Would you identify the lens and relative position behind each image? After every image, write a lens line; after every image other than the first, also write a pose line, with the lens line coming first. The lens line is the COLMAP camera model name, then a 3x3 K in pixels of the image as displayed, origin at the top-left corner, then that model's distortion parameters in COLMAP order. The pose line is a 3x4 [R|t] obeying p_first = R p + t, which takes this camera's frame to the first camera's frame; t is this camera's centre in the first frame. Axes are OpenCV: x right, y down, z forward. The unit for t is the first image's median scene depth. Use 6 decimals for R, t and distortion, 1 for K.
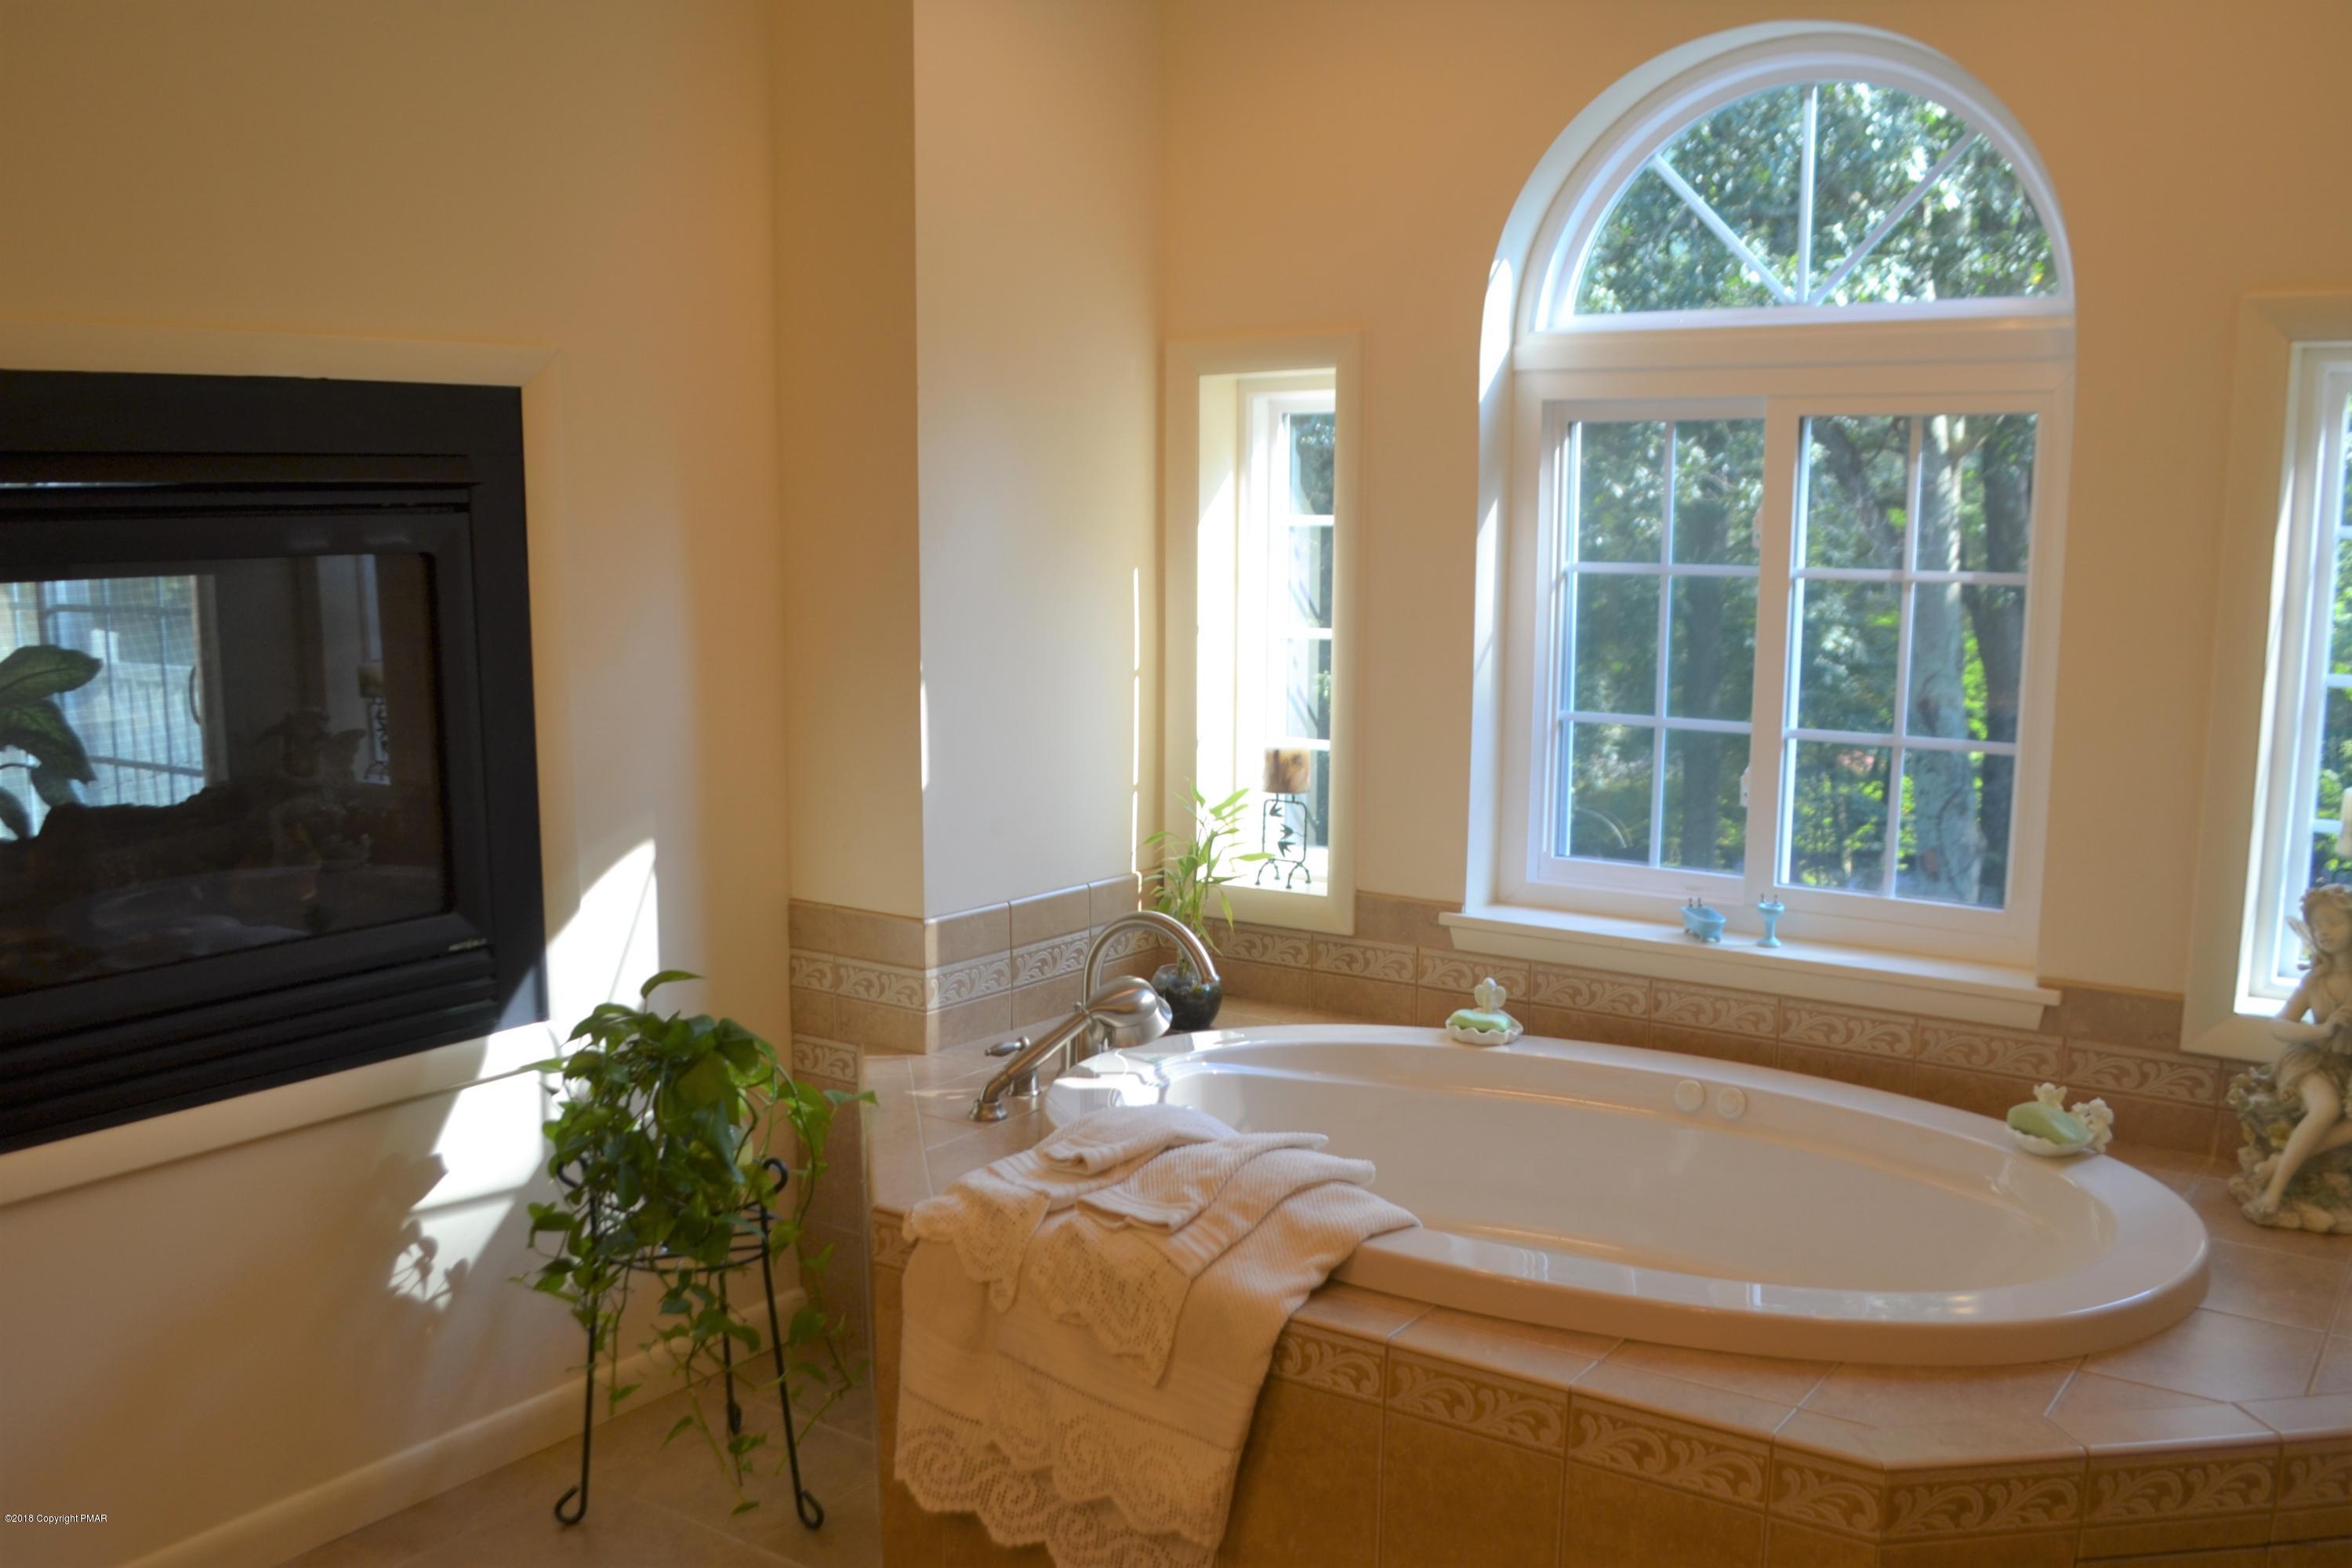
lens RADIAL K [[2127.9, 0, 1179.5], [0, 2127.9, 843.3], [0, 0, 1]] dist [-0.052748, -0.013505]
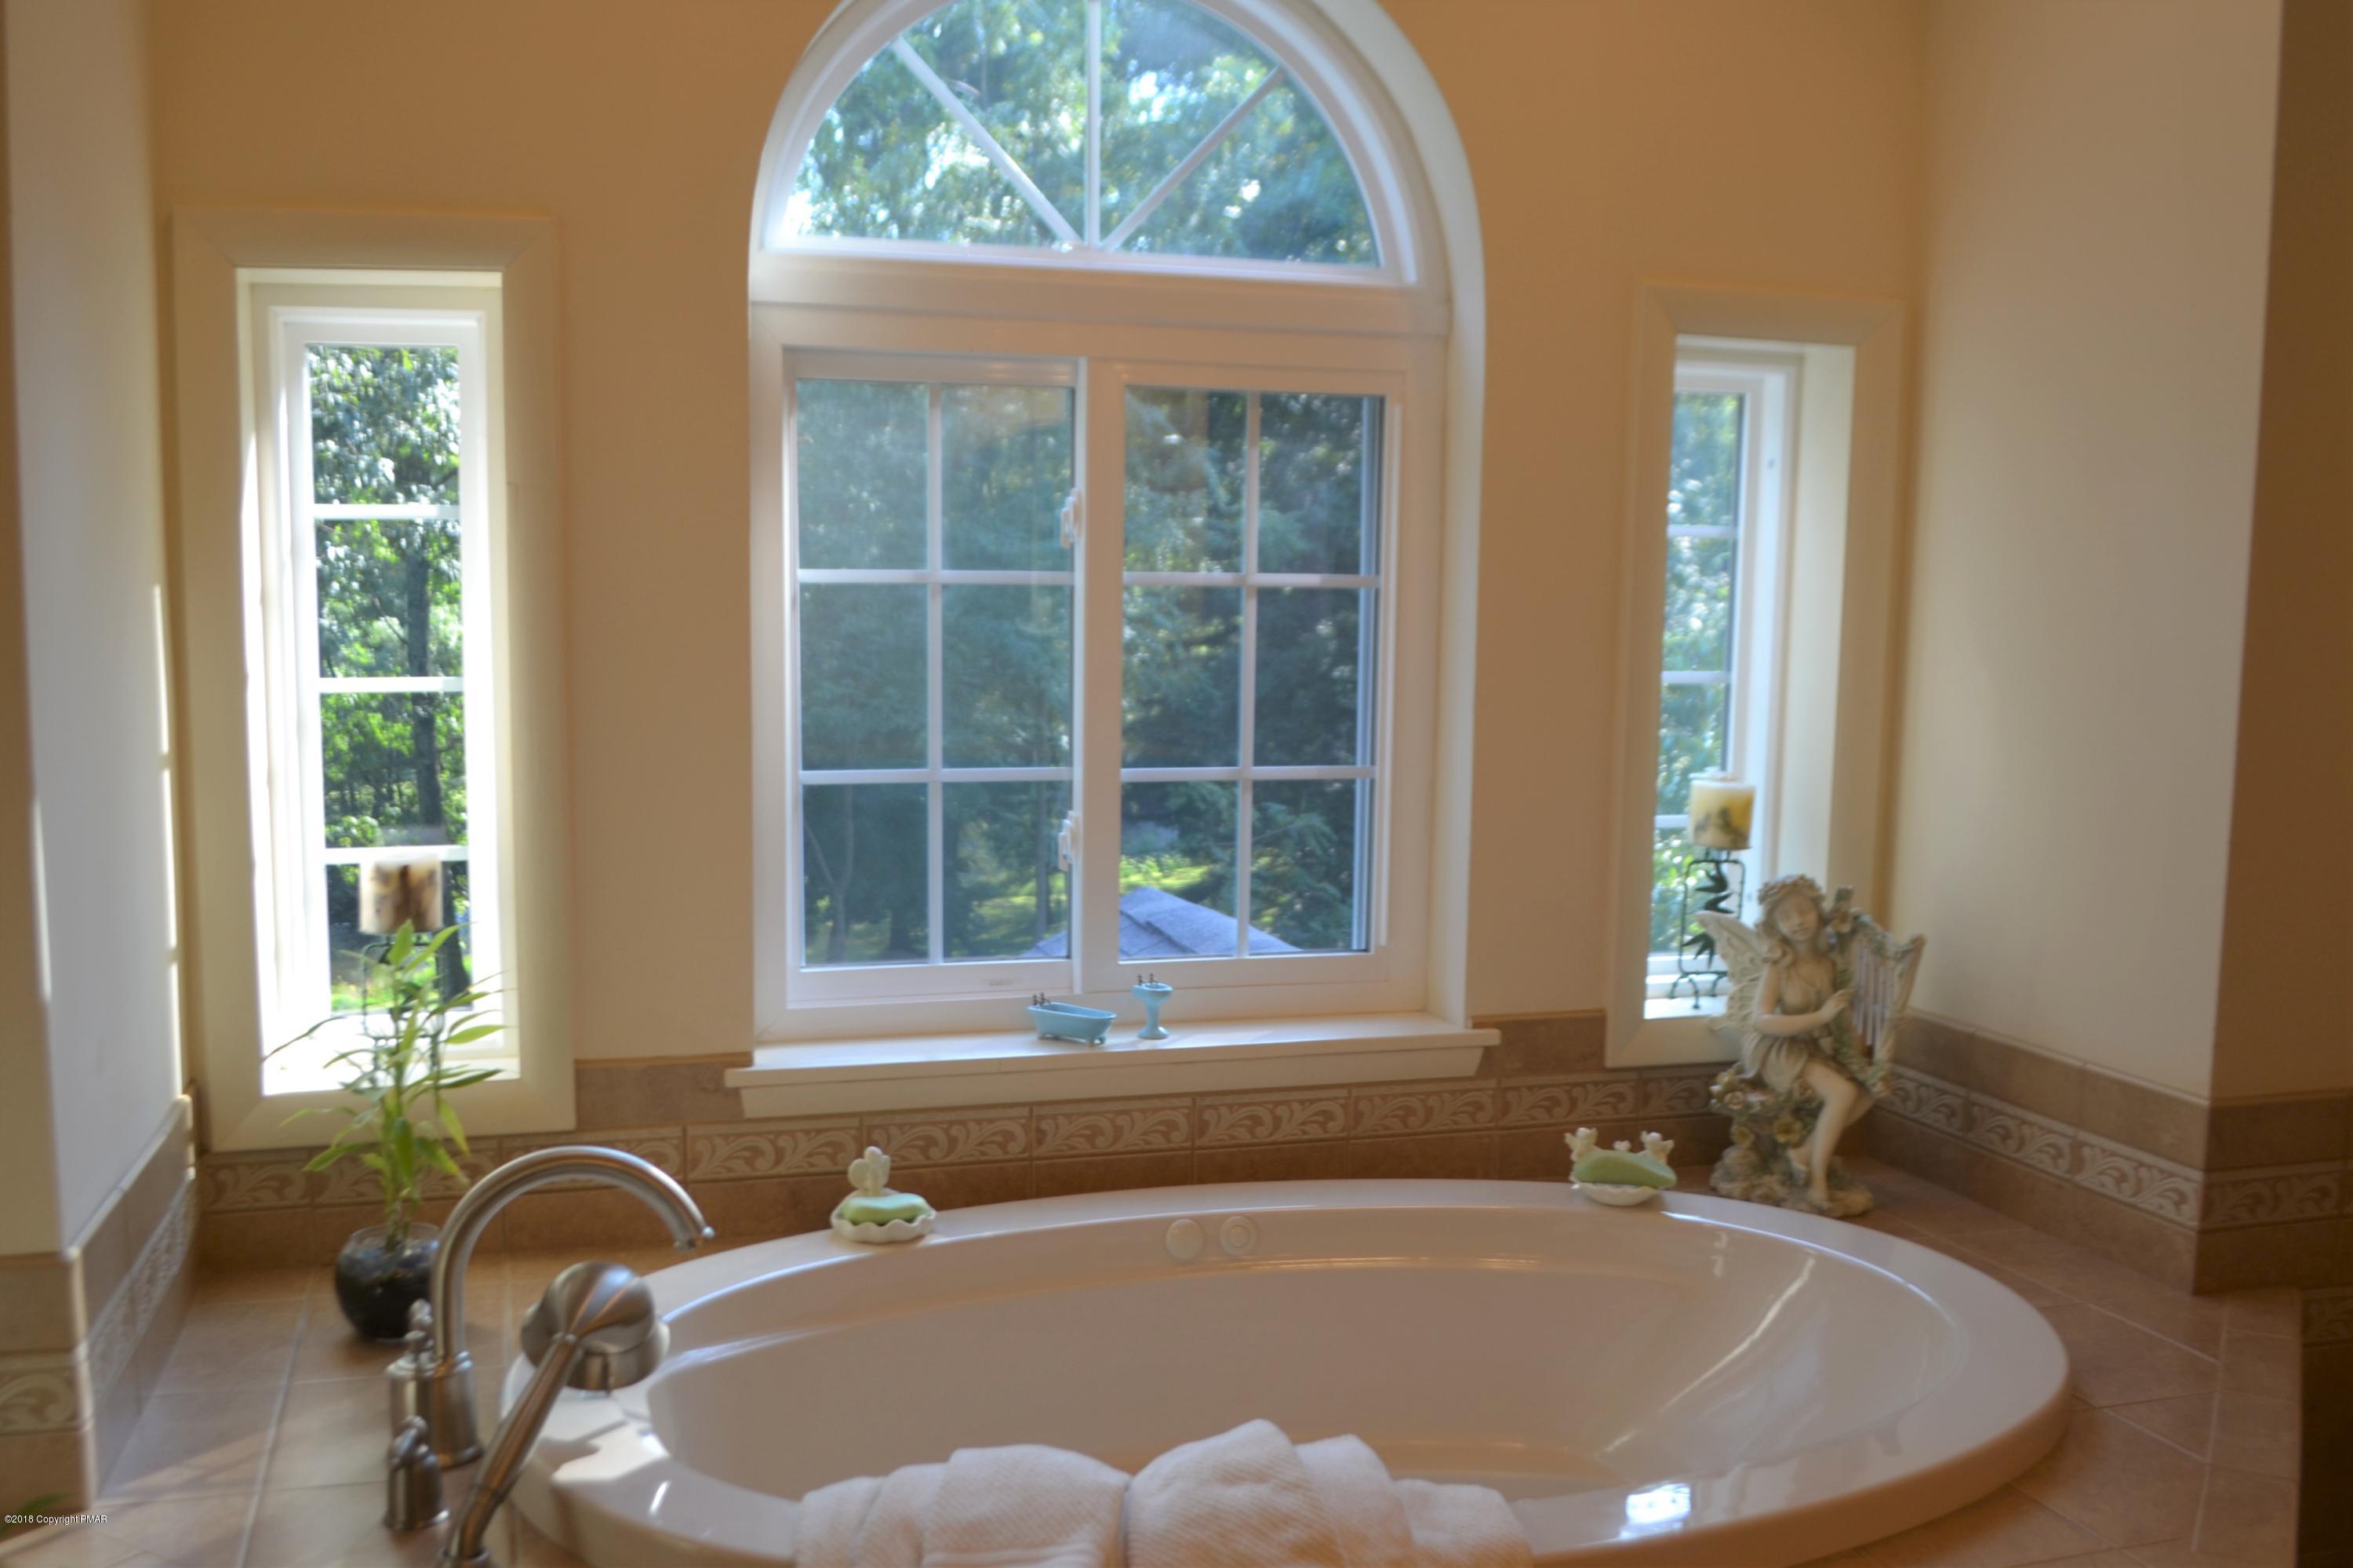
lens RADIAL K [[2128.8, 0, 1180.0], [0, 2128.8, 843.4], [0, 0, 1]] dist [-0.052748, -0.013505]
pose [[0.618470, -0.092832, 0.780306, -0.350228], [0.117605, 0.992748, 0.024892, -0.044953], [-0.776958, 0.076373, 0.624902, 0.483292]]
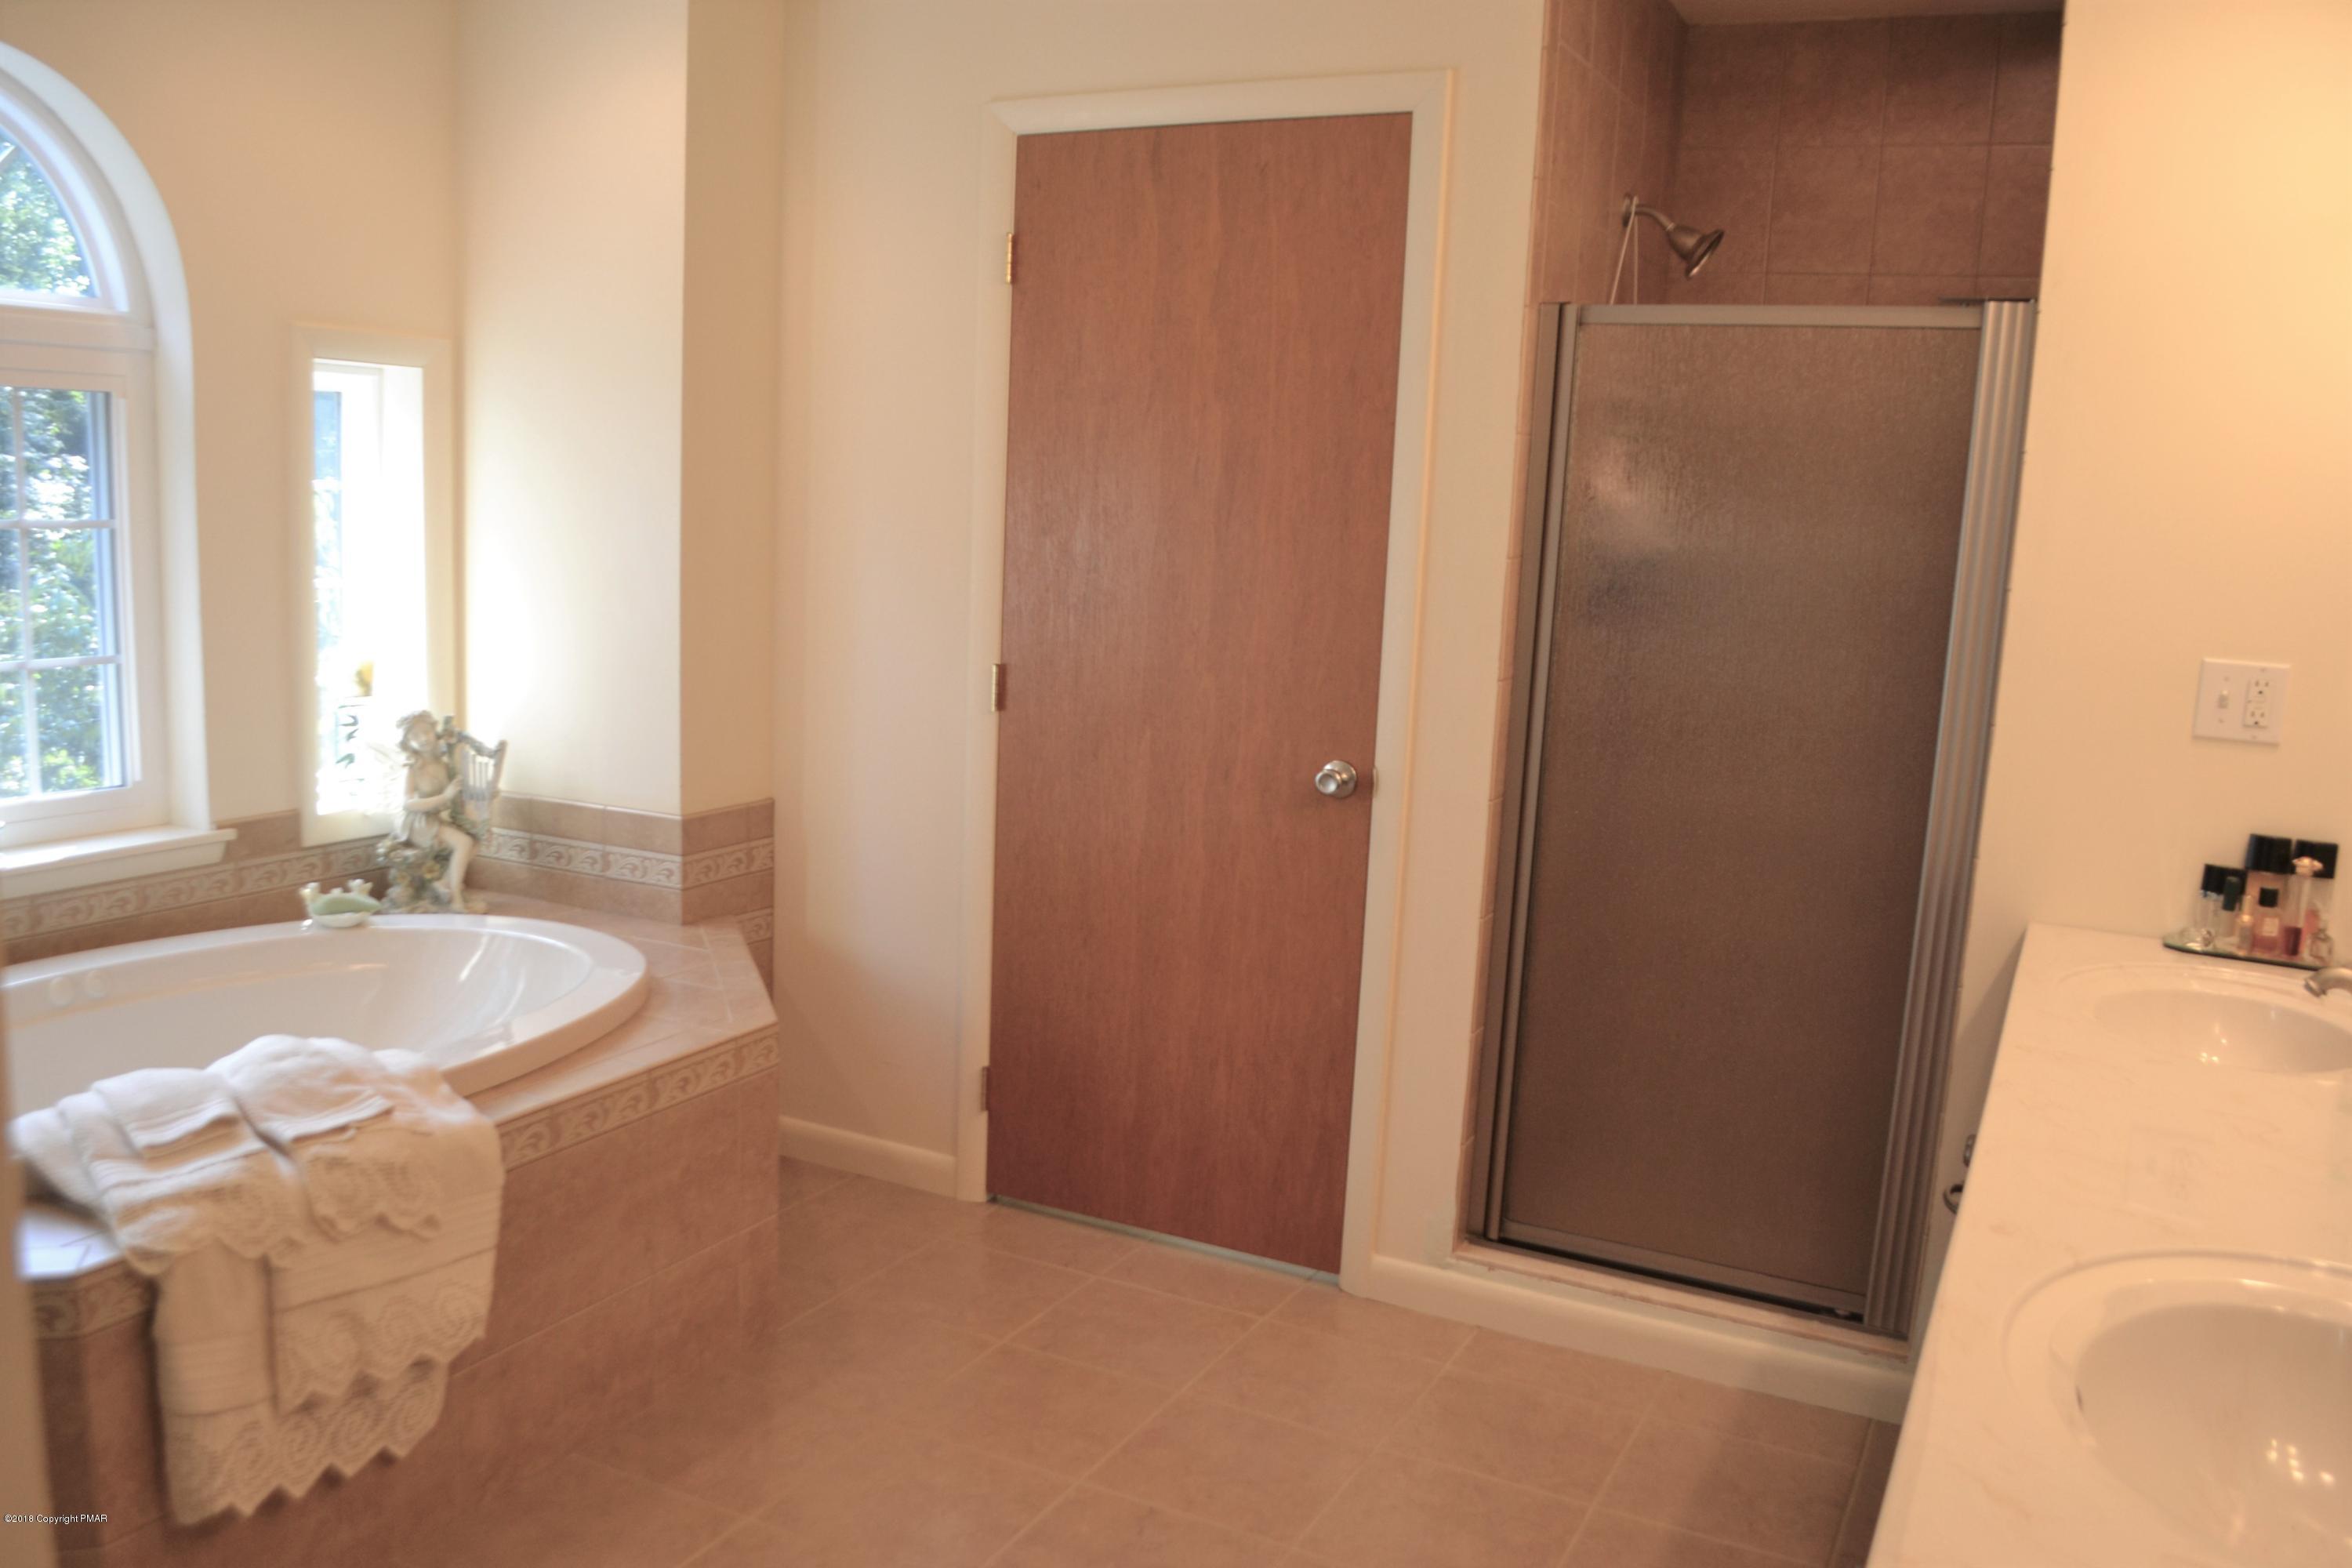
lens RADIAL K [[1832.1, 0, 1175.4], [0, 1832.1, 833.9], [0, 0, 1]] dist [-0.098456, 0.003969]
pose [[-0.146396, -0.187677, 0.971260, -0.719242], [0.117858, 0.971536, 0.205495, -0.082717], [-0.982180, 0.144554, -0.120109, 0.501939]]
